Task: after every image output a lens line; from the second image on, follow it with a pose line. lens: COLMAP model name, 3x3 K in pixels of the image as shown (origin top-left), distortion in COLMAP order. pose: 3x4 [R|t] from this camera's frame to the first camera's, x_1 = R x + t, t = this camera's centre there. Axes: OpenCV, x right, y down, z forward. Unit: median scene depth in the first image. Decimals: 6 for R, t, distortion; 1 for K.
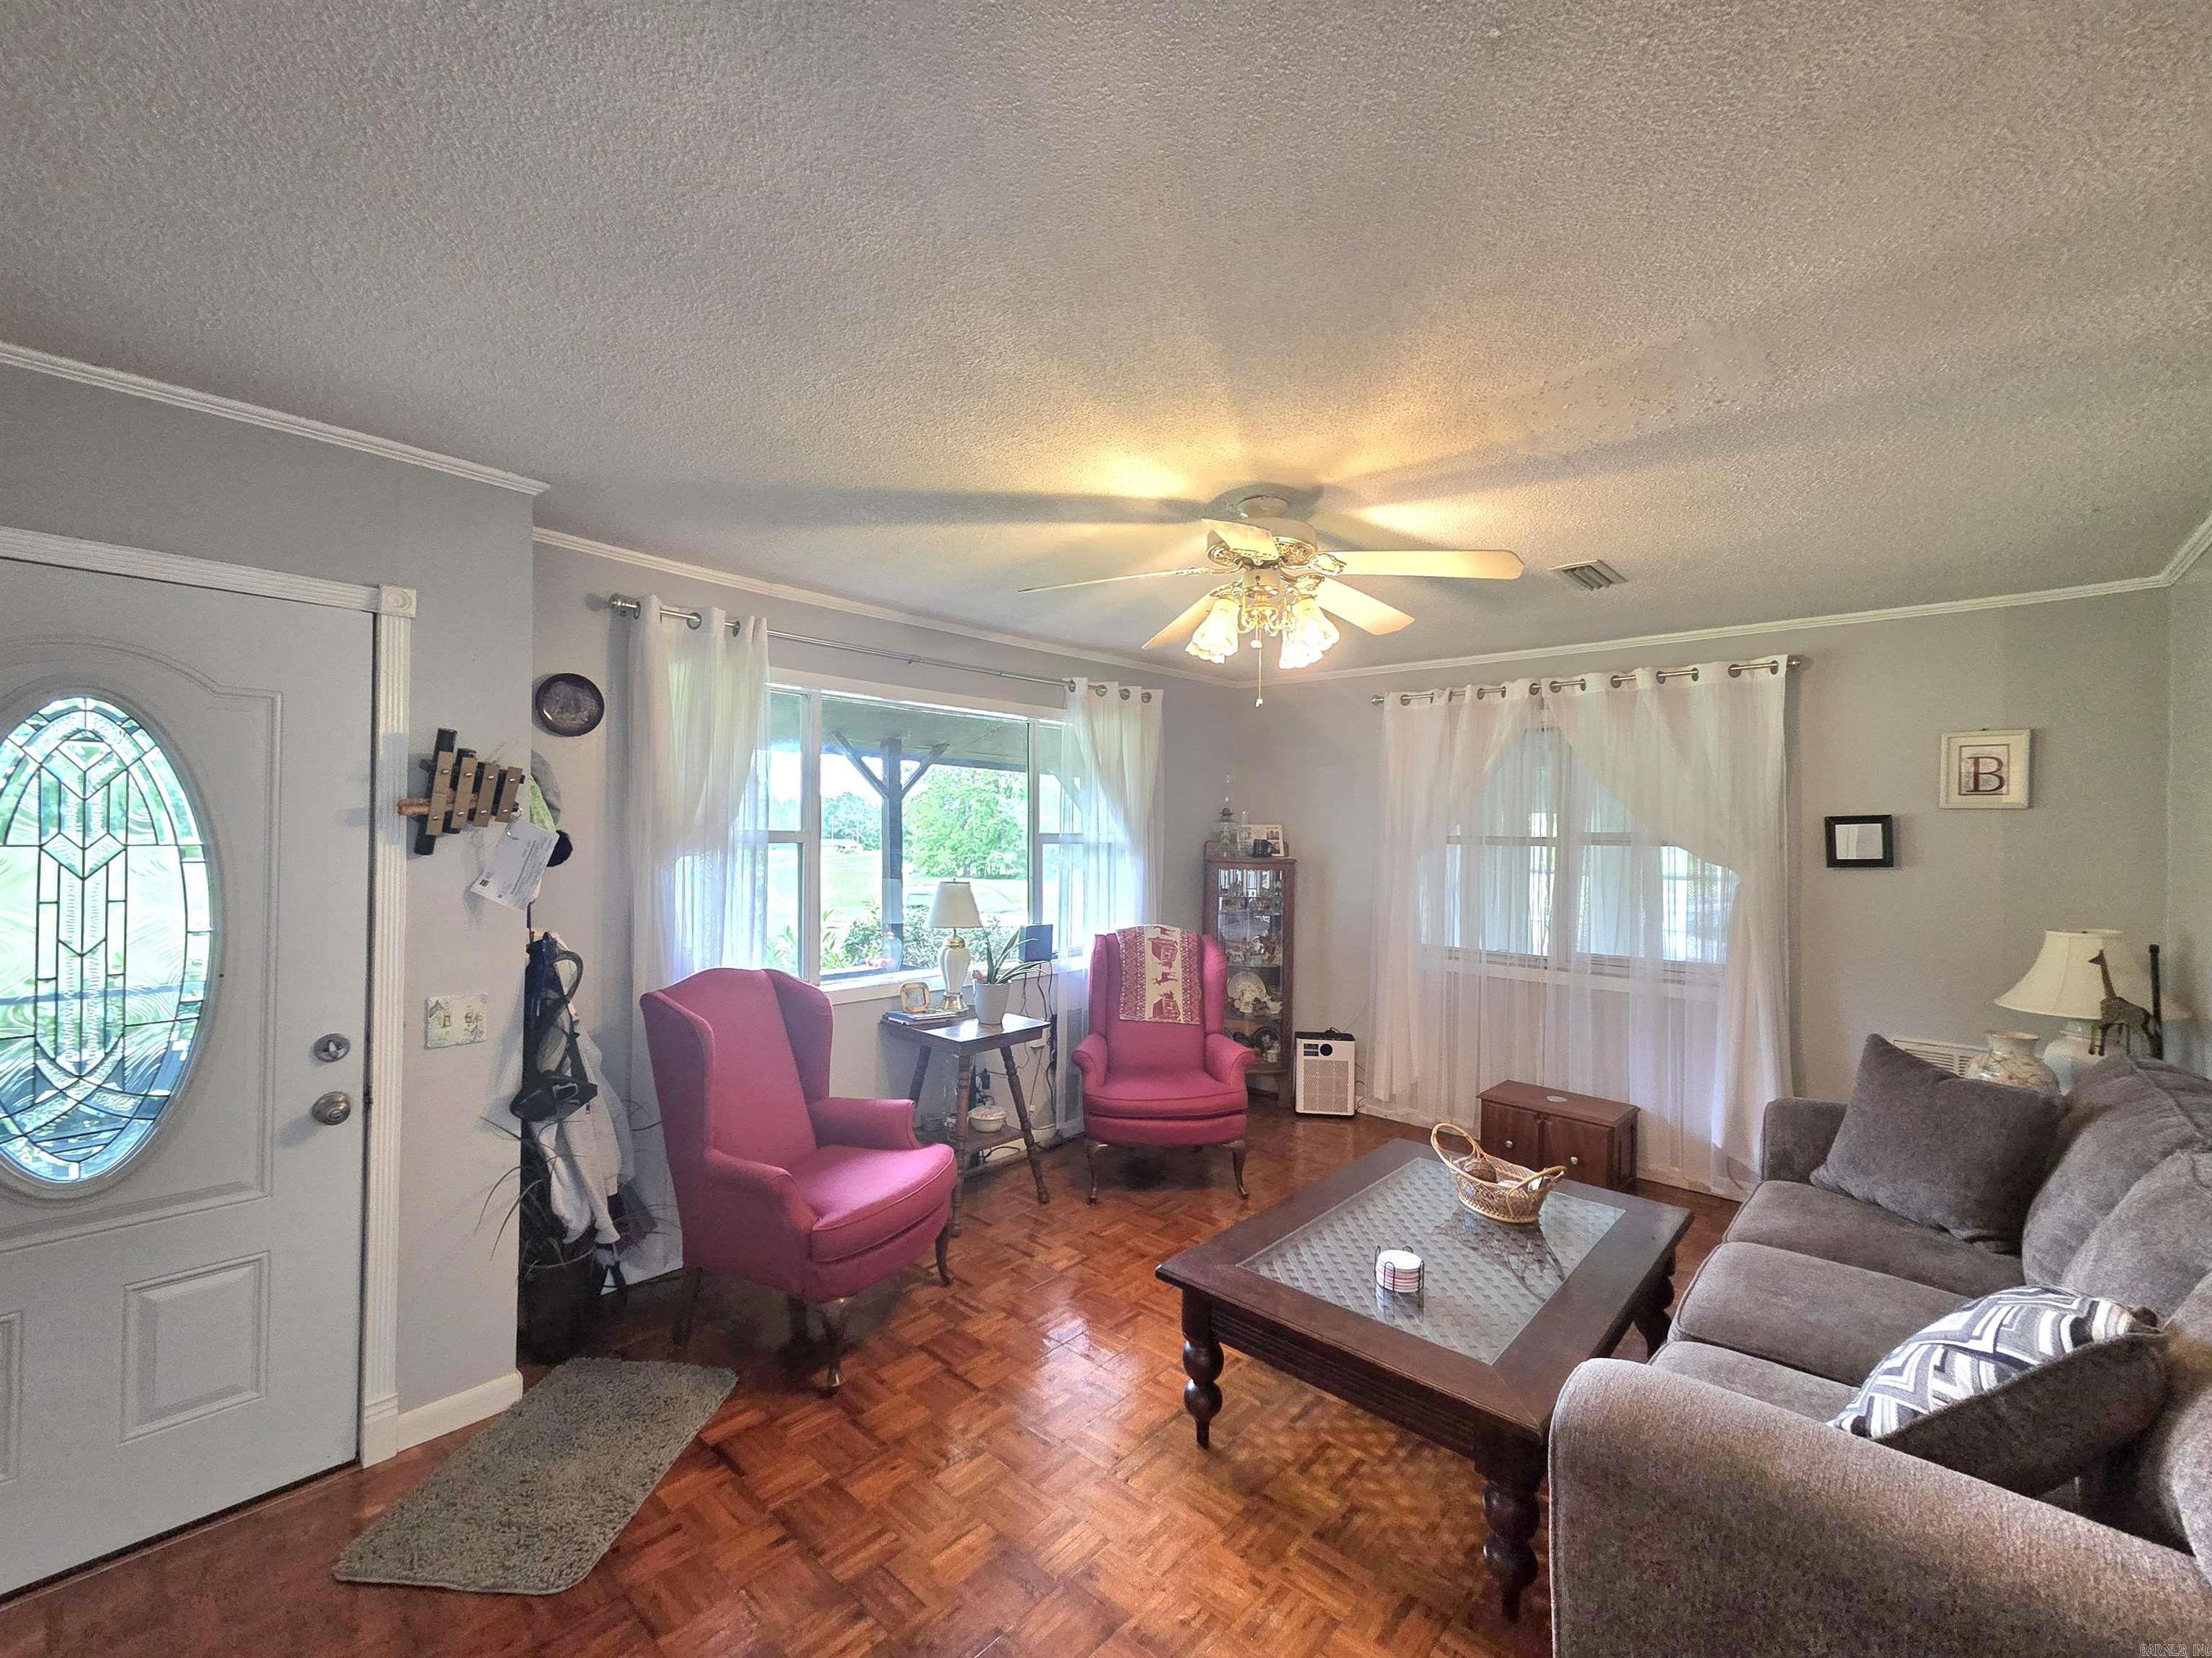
lens RADIAL K [[895.8, 0, 1106.0], [0, 895.8, 829.0], [0, 0, 1]] dist [-0.001827, 0.000316]
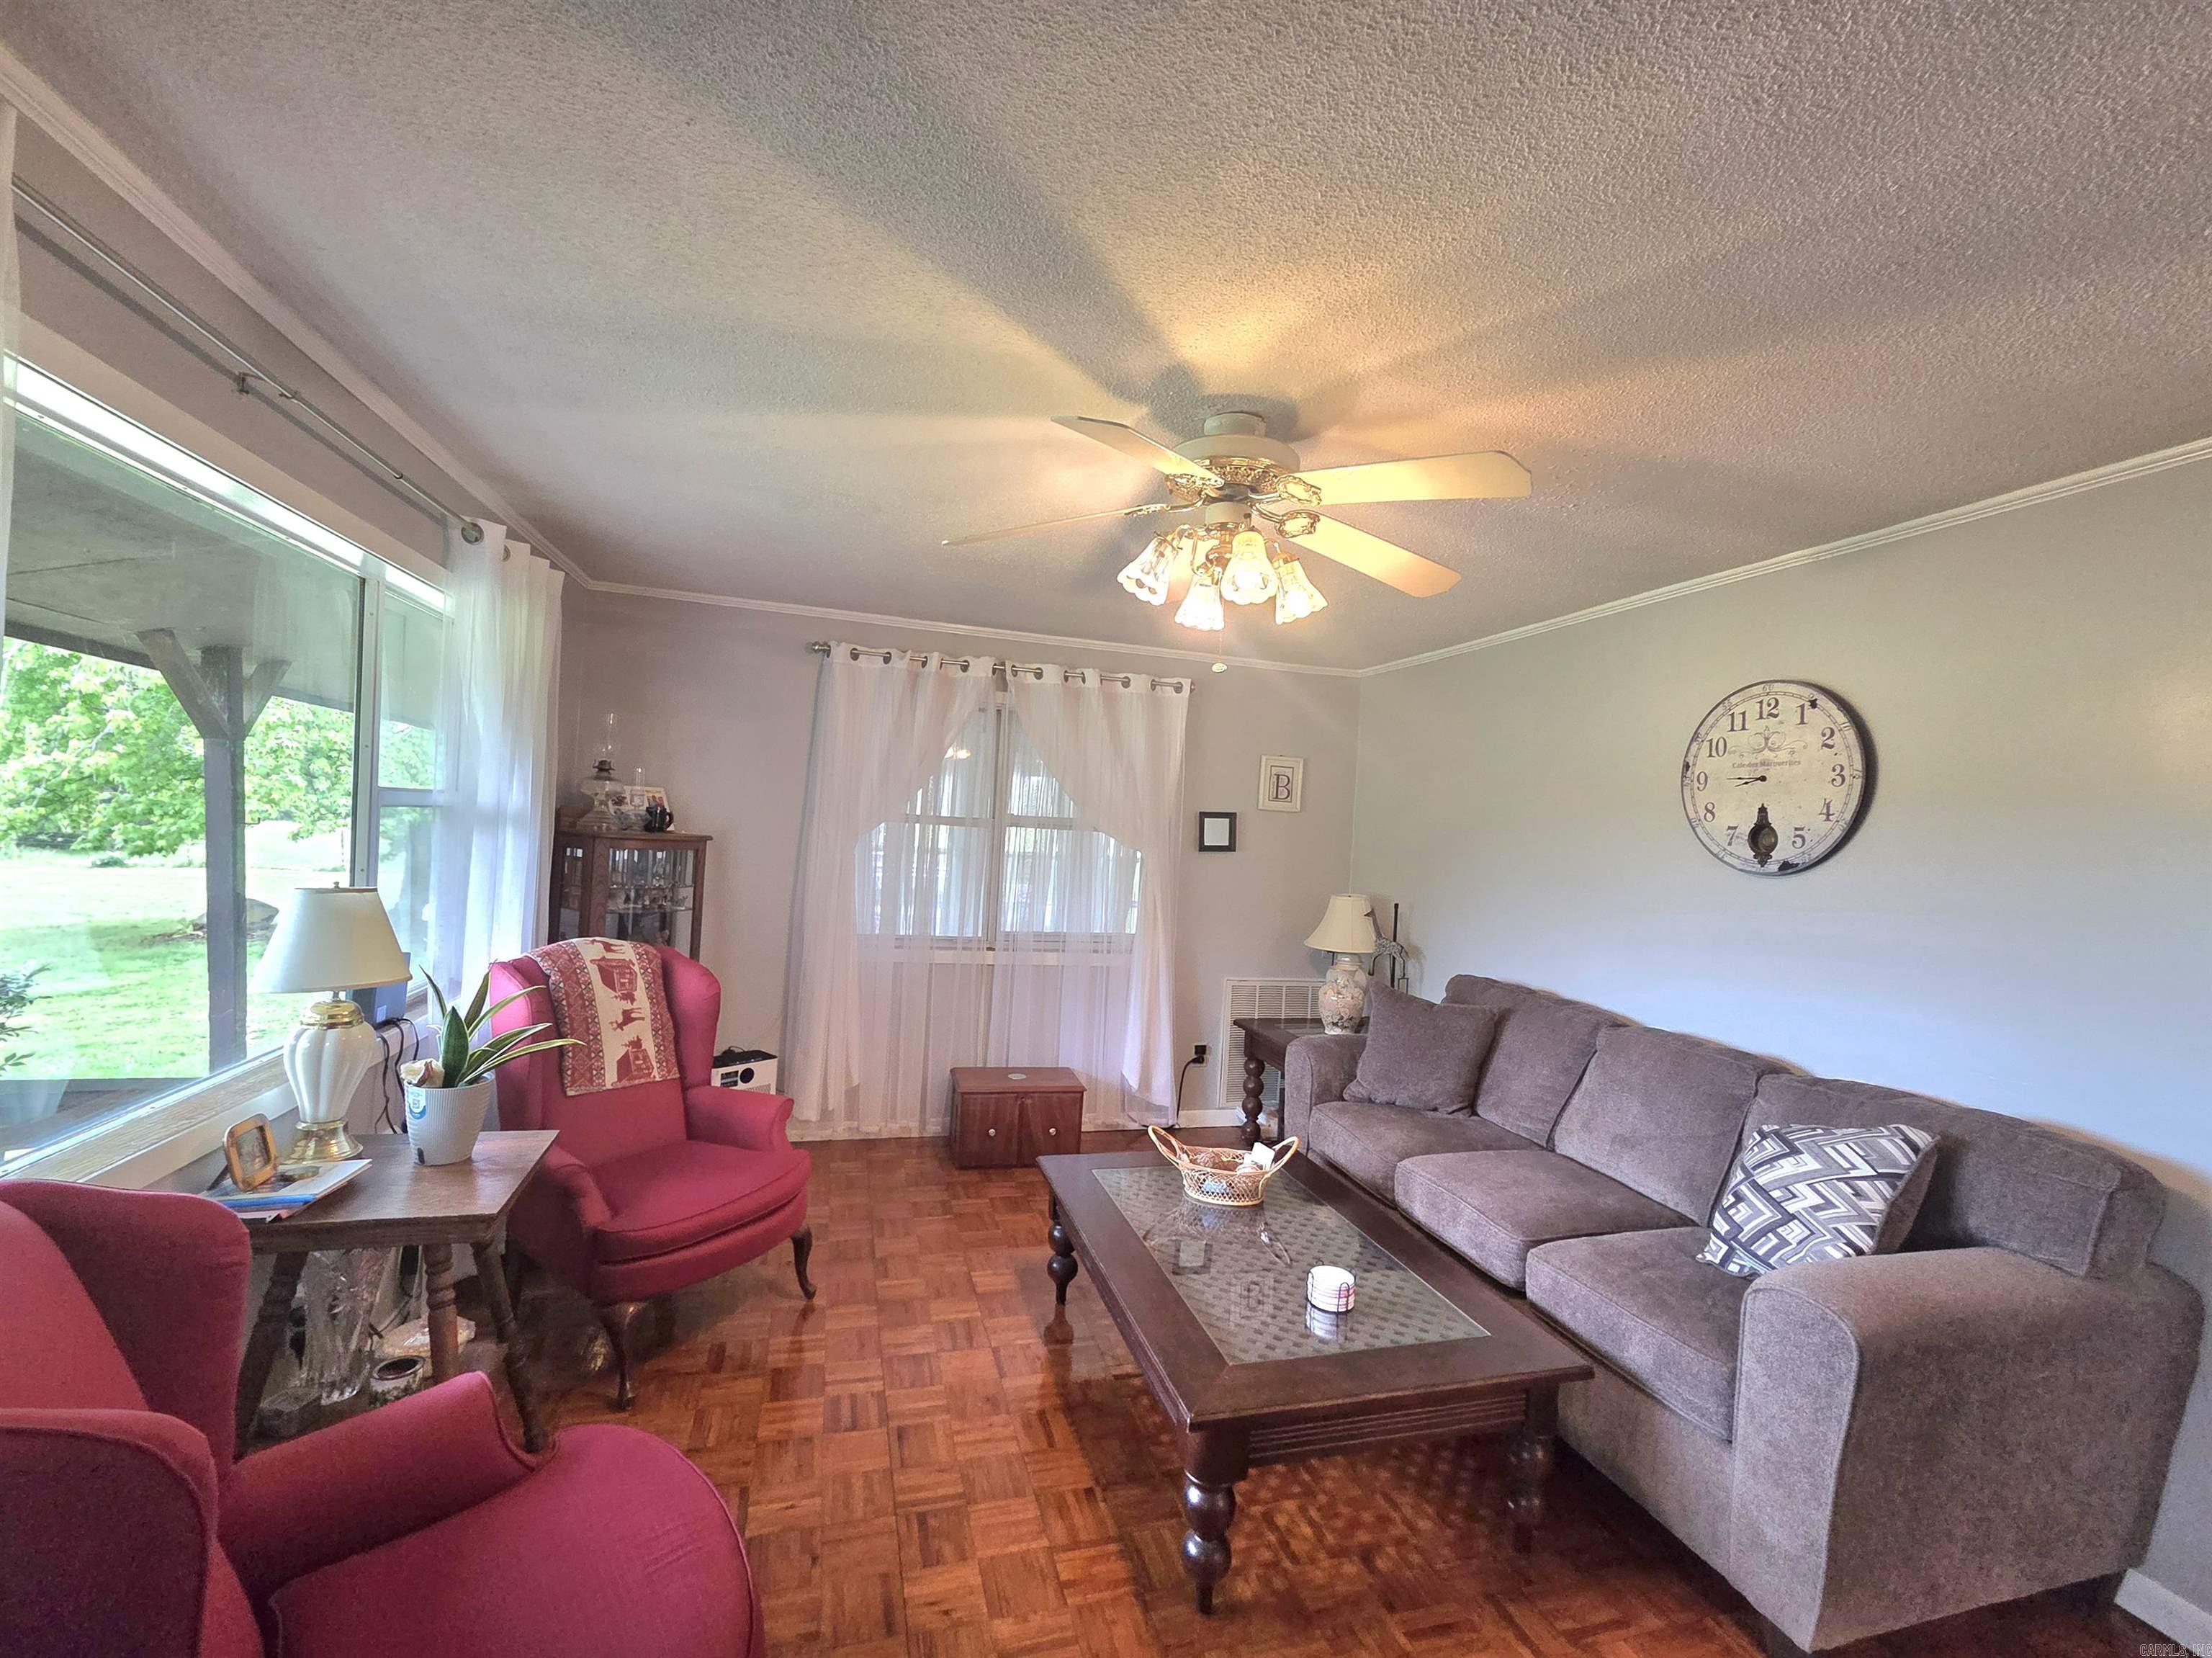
lens RADIAL K [[928.1, 0, 1106.0], [0, 928.1, 829.0], [0, 0, 1]] dist [-0.001134, 0.000384]
pose [[0.536953, 0.015332, 0.843473, -0.344243], [-0.052073, 0.998531, 0.014999, -0.001769], [-0.842004, -0.051976, 0.536962, 0.364406]]
